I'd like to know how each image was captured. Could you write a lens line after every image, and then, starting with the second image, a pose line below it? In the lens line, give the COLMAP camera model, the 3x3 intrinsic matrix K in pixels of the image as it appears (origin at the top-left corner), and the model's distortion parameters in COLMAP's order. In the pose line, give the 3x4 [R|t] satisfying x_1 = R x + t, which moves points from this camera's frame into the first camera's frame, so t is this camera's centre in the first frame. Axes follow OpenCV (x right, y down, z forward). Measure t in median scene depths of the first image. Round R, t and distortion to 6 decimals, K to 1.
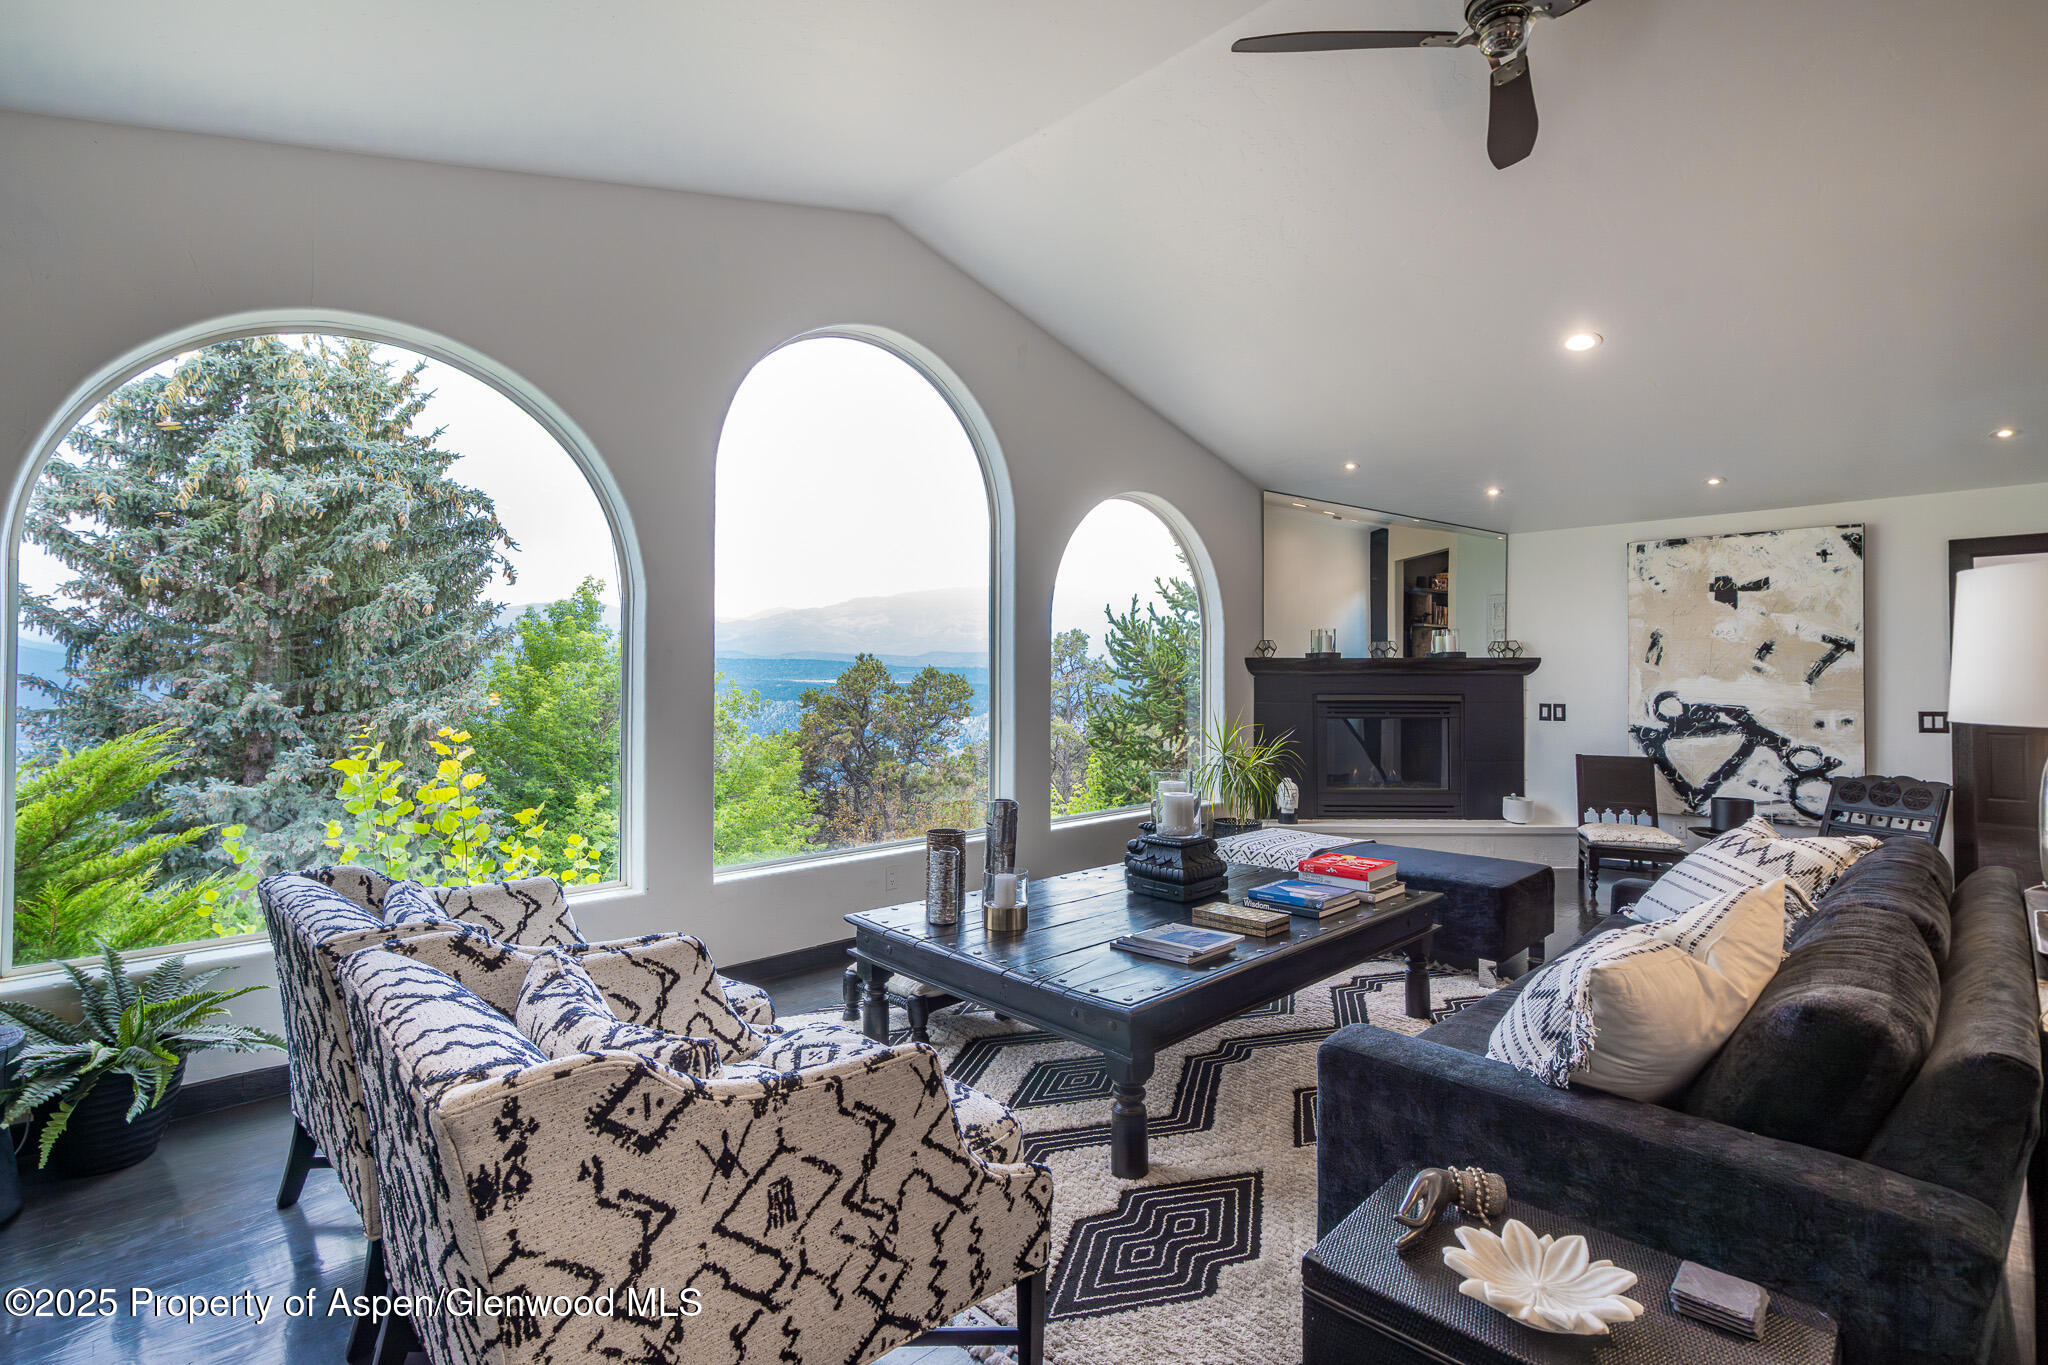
lens RADIAL K [[964.9, 0, 1031.6], [0, 964.9, 666.1], [0, 0, 1]] dist [-0.001117, 0.000527]
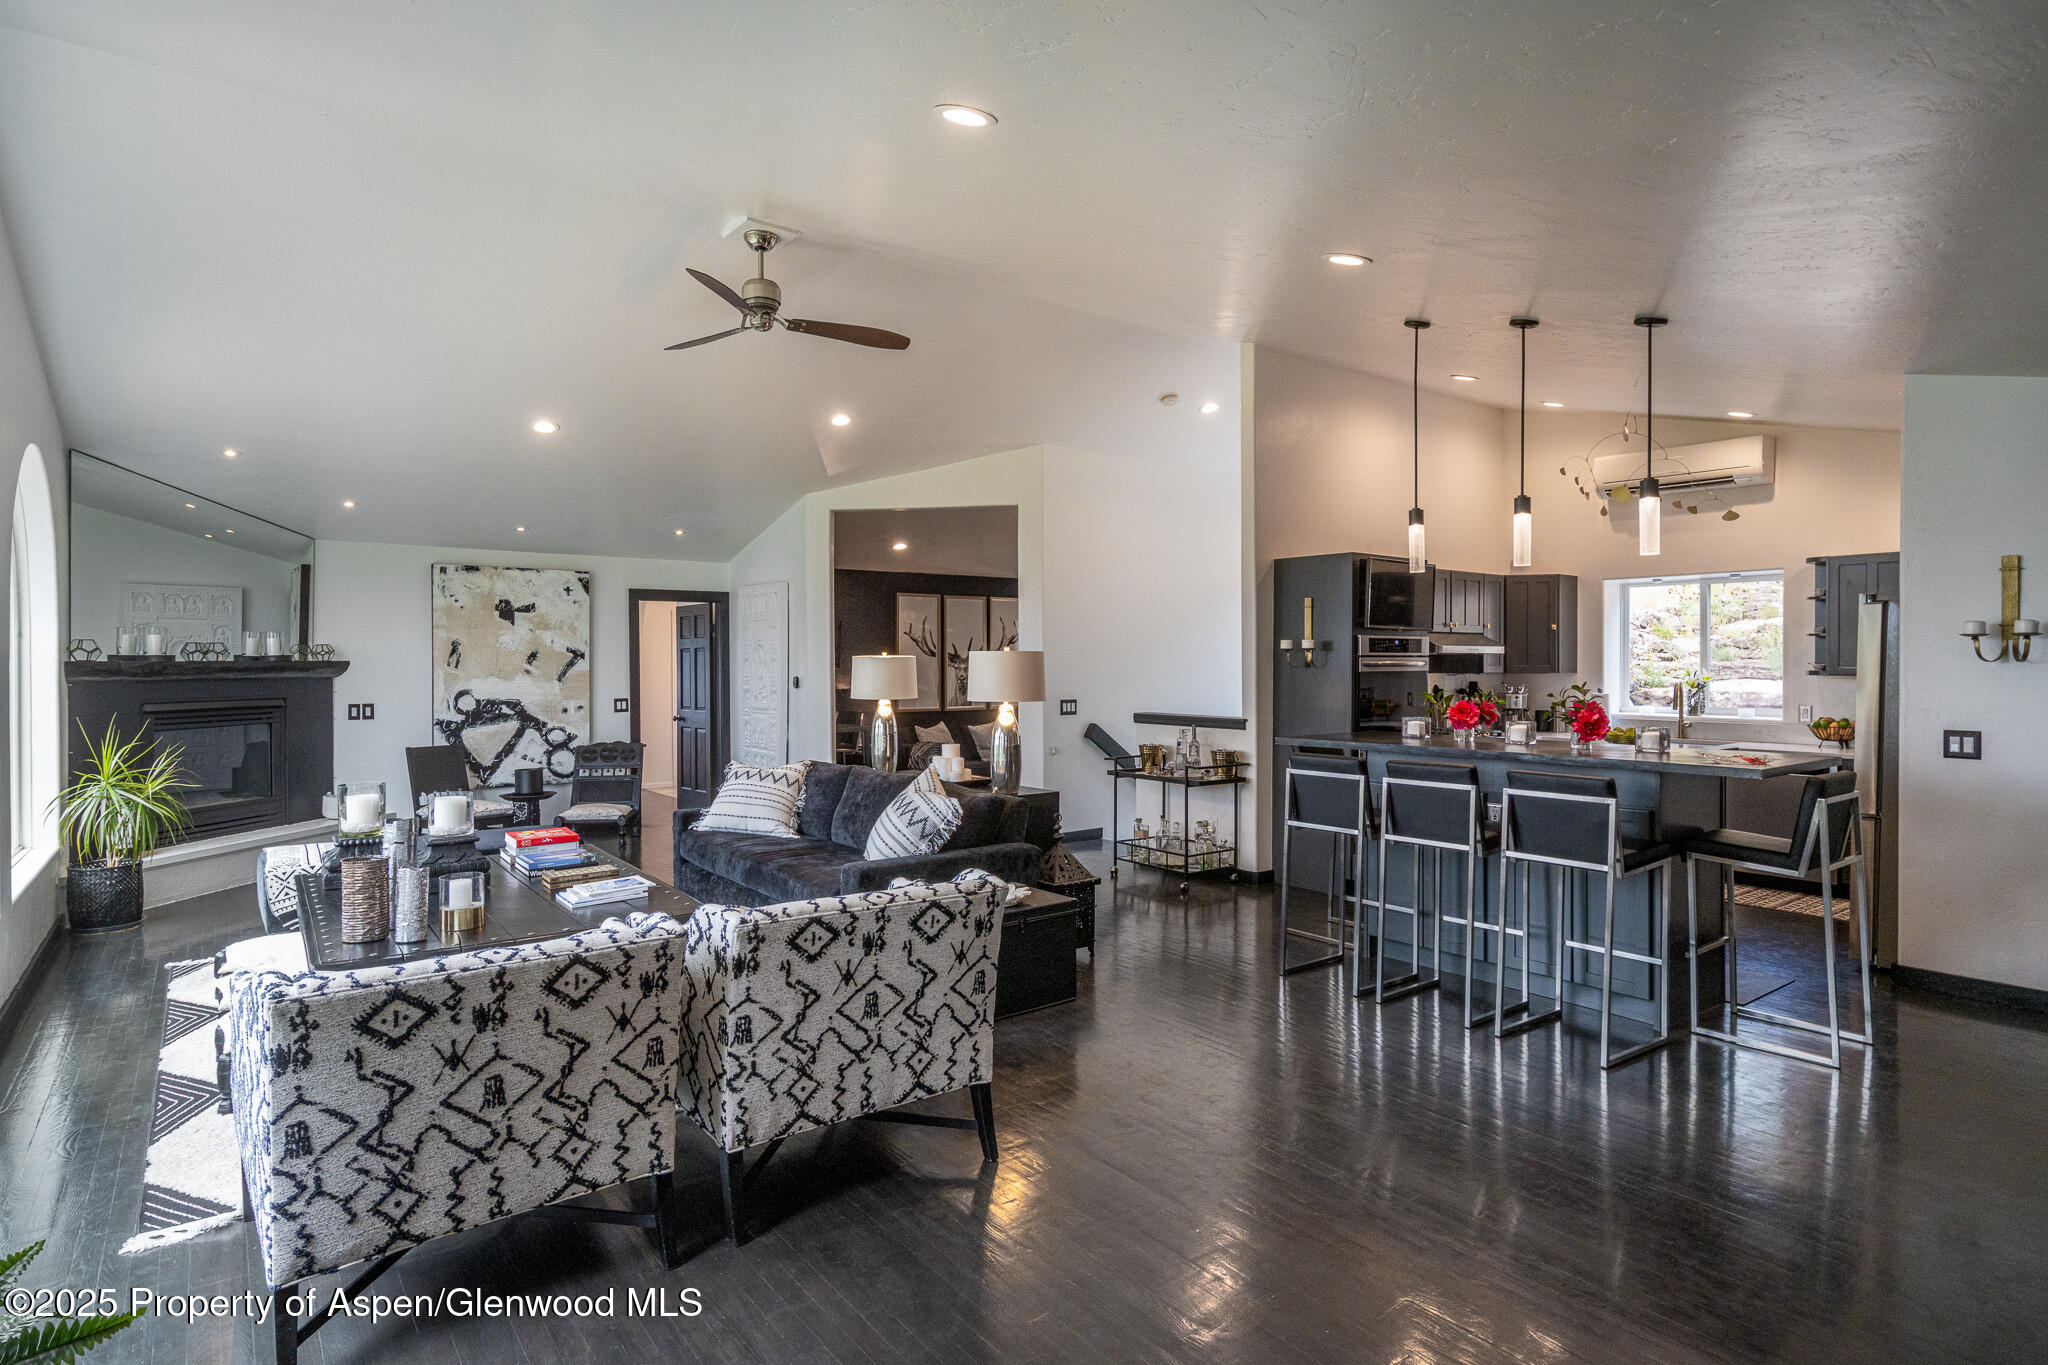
lens RADIAL K [[1088.1, 0, 1059.1], [0, 1088.1, 690.9], [0, 0, 1]] dist [-0.001594, 0.000278]
pose [[0.094495, -0.029179, 0.995098, -0.662877], [-0.009739, 0.999495, 0.030233, -0.022100], [-0.995478, -0.012548, 0.094163, 0.124584]]
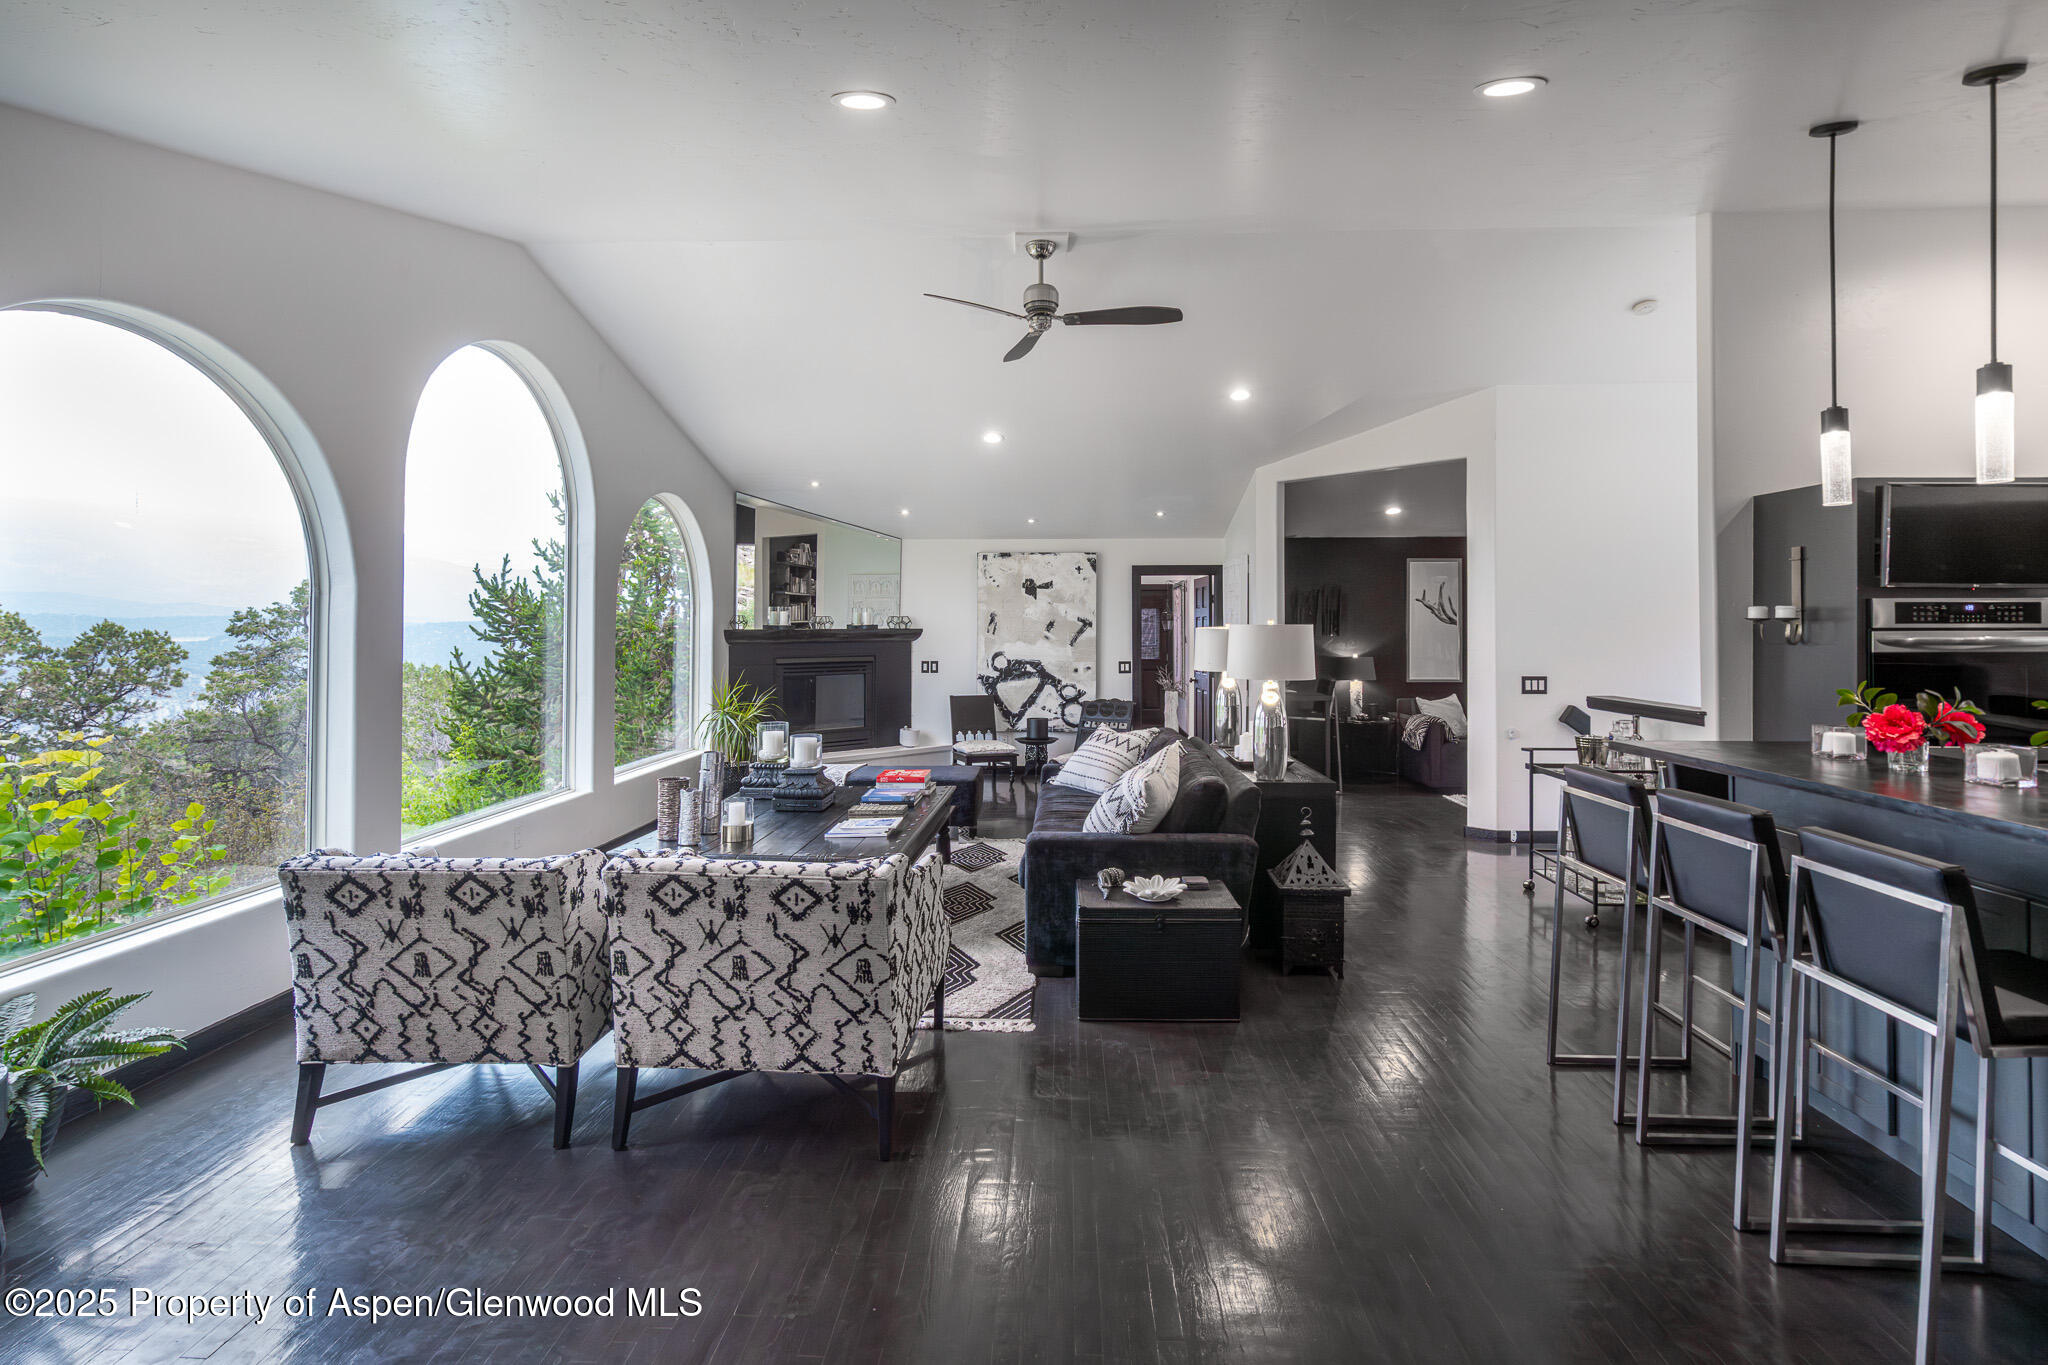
lens RADIAL K [[998.2, 0, 1038.7], [0, 998.2, 623.4], [0, 0, 1]] dist [-0.004649, 0.000968]
pose [[0.724223, -0.001893, 0.689563, -0.403073], [-0.006108, 0.999939, 0.009160, -0.034921], [-0.689539, -0.010846, 0.724168, -0.198611]]
